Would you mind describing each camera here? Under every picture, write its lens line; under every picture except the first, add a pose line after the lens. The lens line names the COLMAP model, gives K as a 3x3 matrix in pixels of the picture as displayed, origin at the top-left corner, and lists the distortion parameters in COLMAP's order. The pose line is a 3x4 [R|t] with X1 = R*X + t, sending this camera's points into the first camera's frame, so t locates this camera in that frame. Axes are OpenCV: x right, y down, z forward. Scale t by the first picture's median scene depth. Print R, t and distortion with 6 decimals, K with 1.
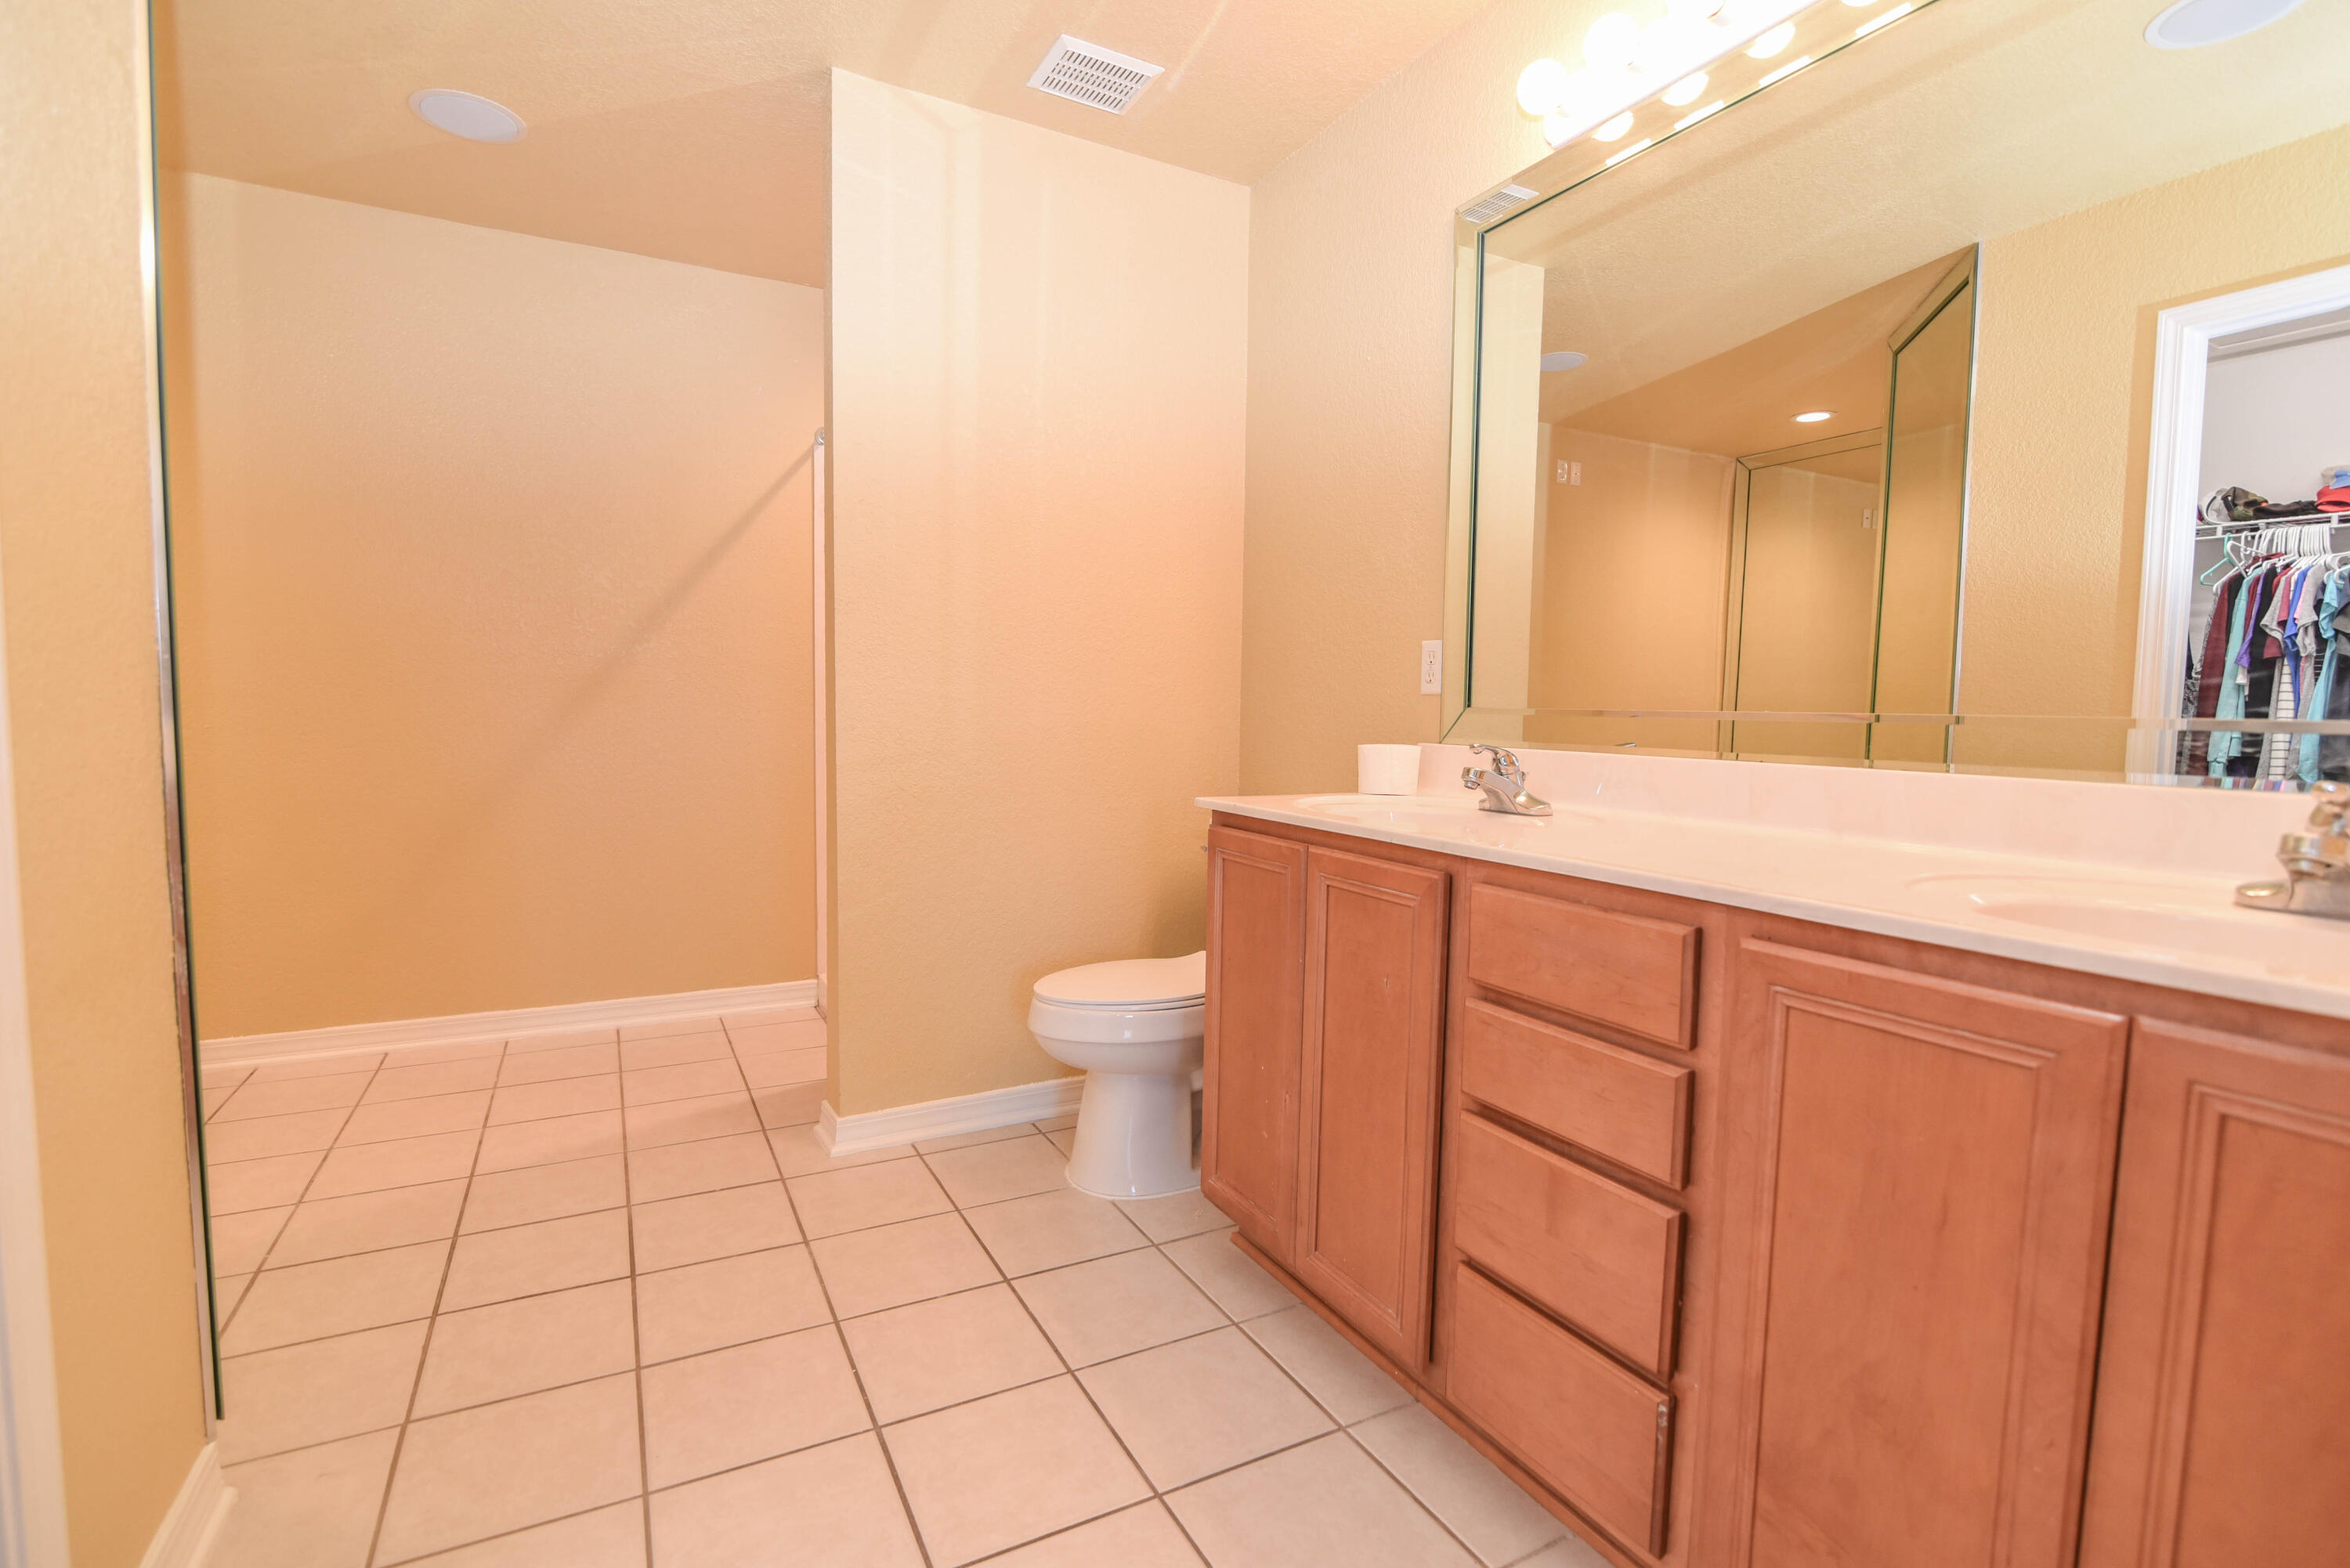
lens RADIAL K [[1102.2, 0, 1175.0], [0, 1102.2, 784.0], [0, 0, 1]] dist [0.001218, 0.000165]
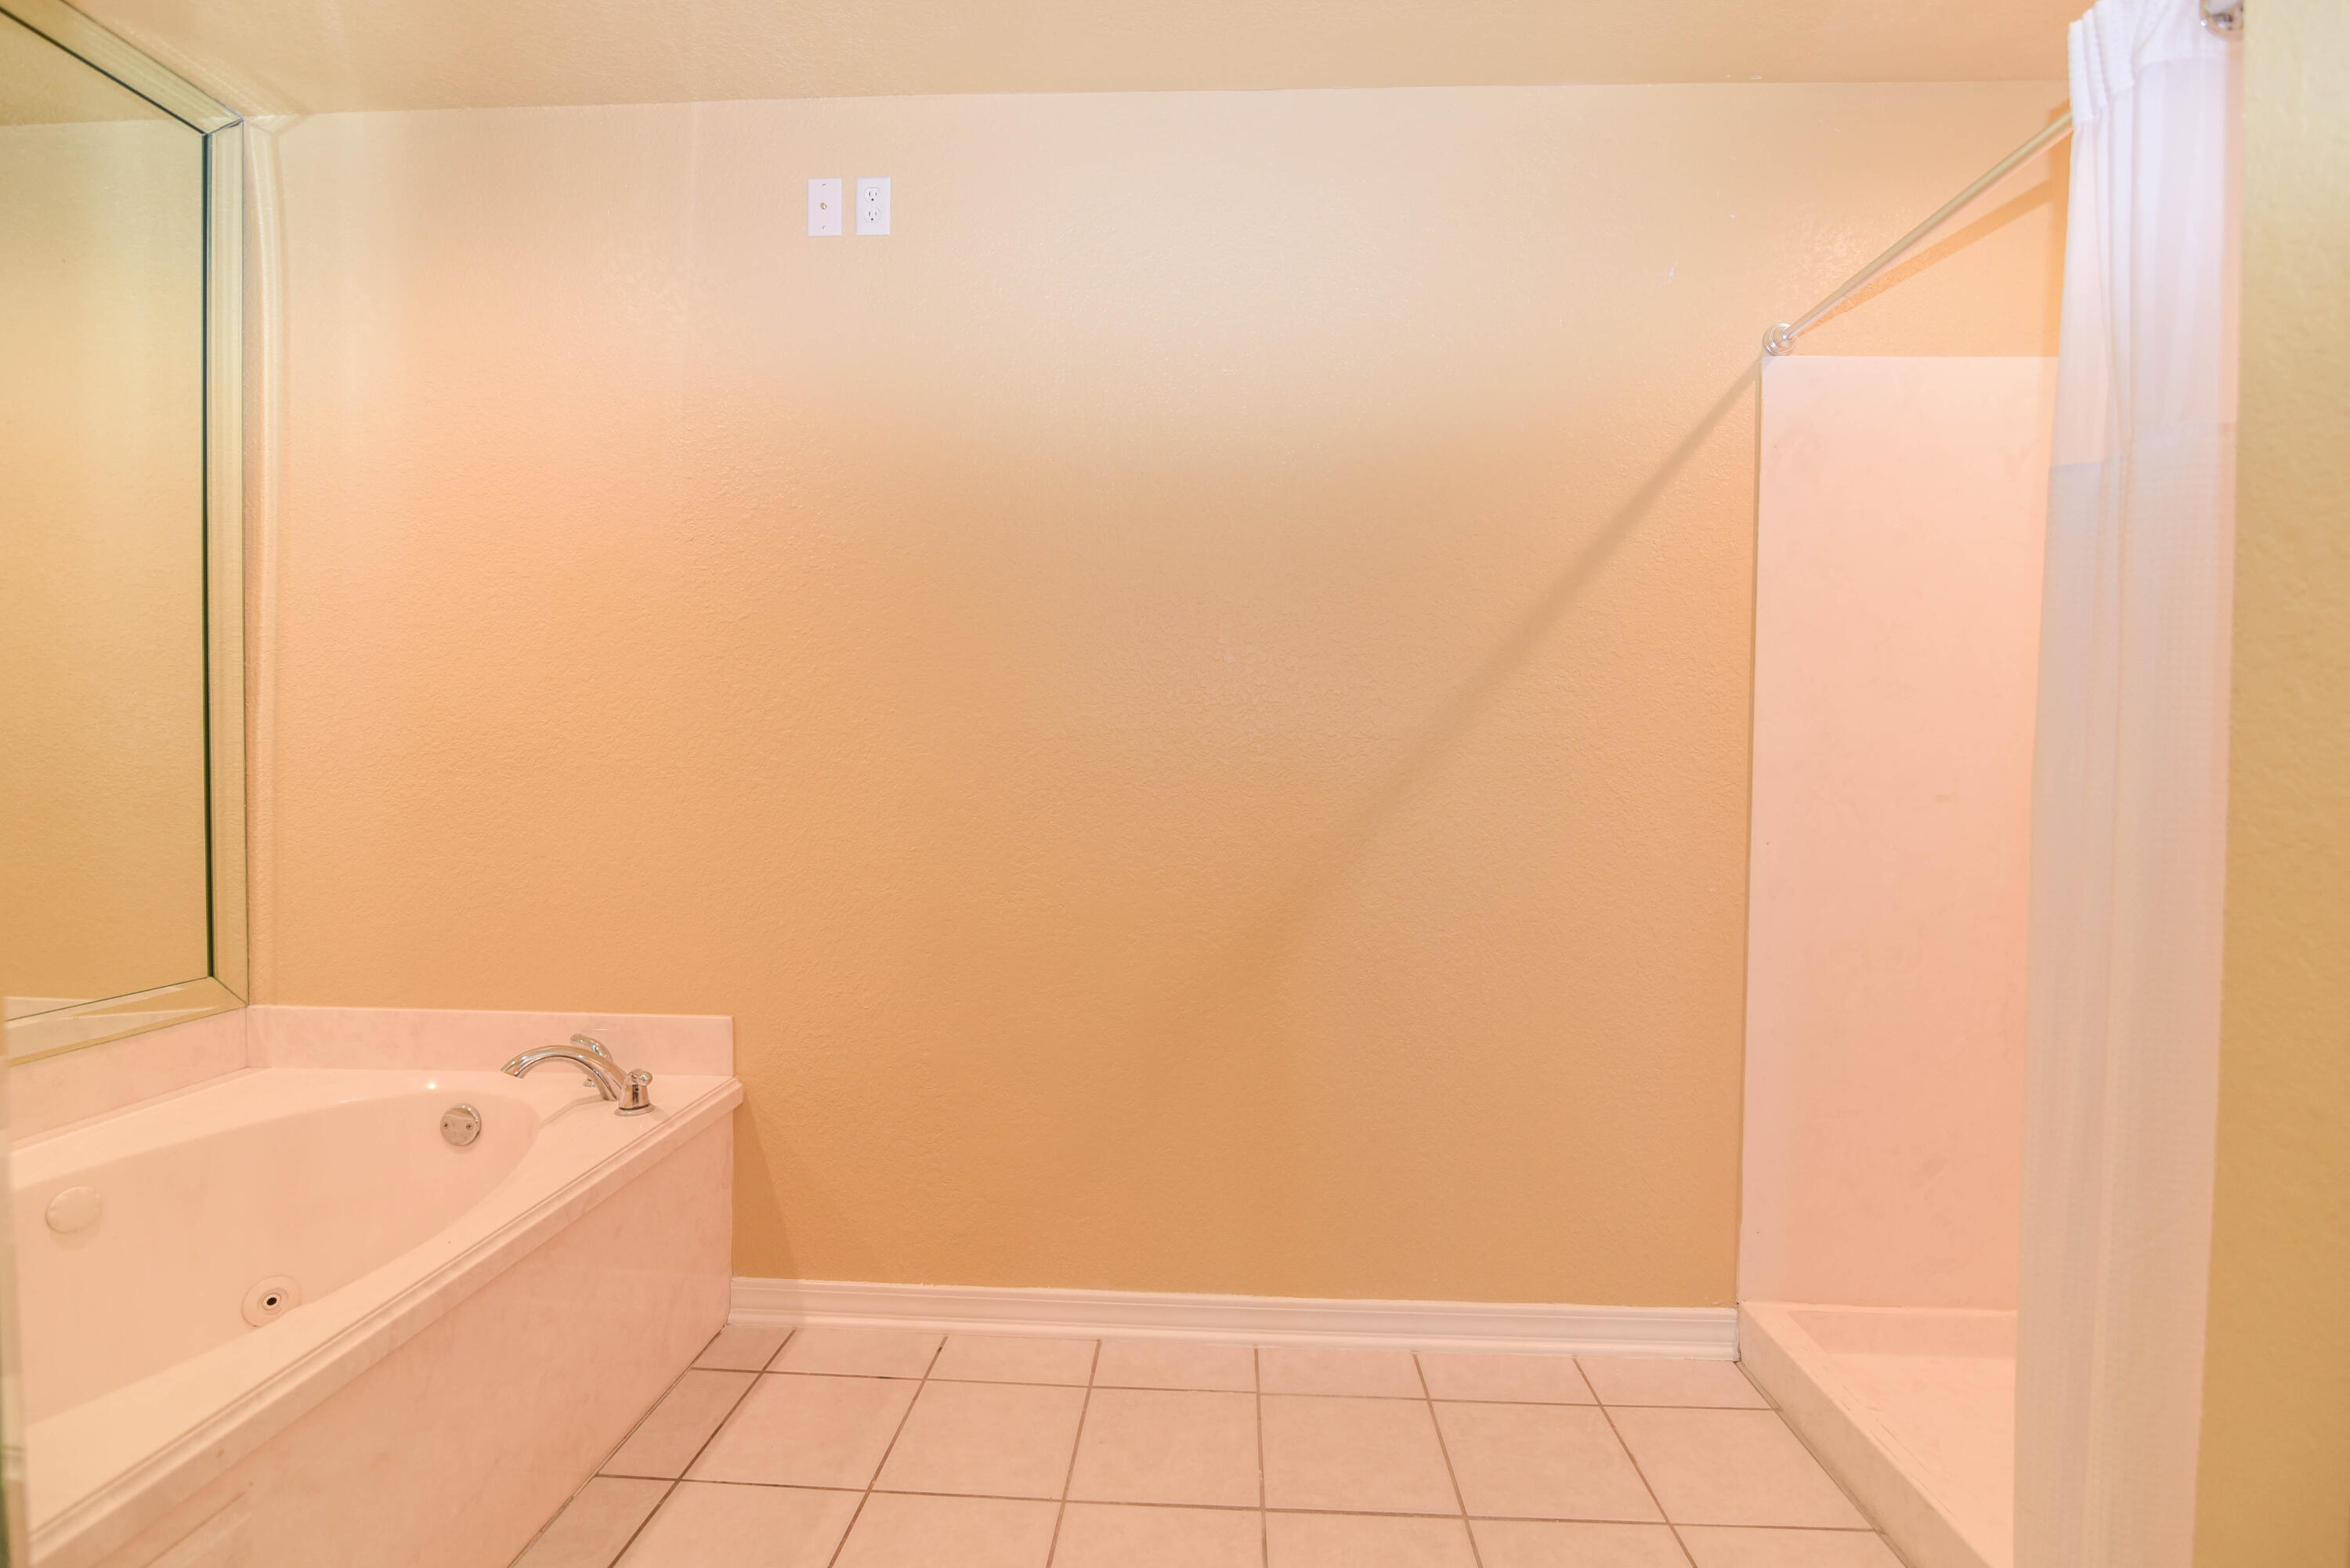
lens RADIAL K [[1079.1, 0, 1180.0], [0, 1079.1, 791.3], [0, 0, 1]] dist [-0.016902, 0.001050]
pose [[0.855350, 0.000736, -0.518050, -0.296054], [-0.034506, 0.997859, -0.055556, -0.044703], [0.516900, 0.065396, 0.853544, 0.393638]]
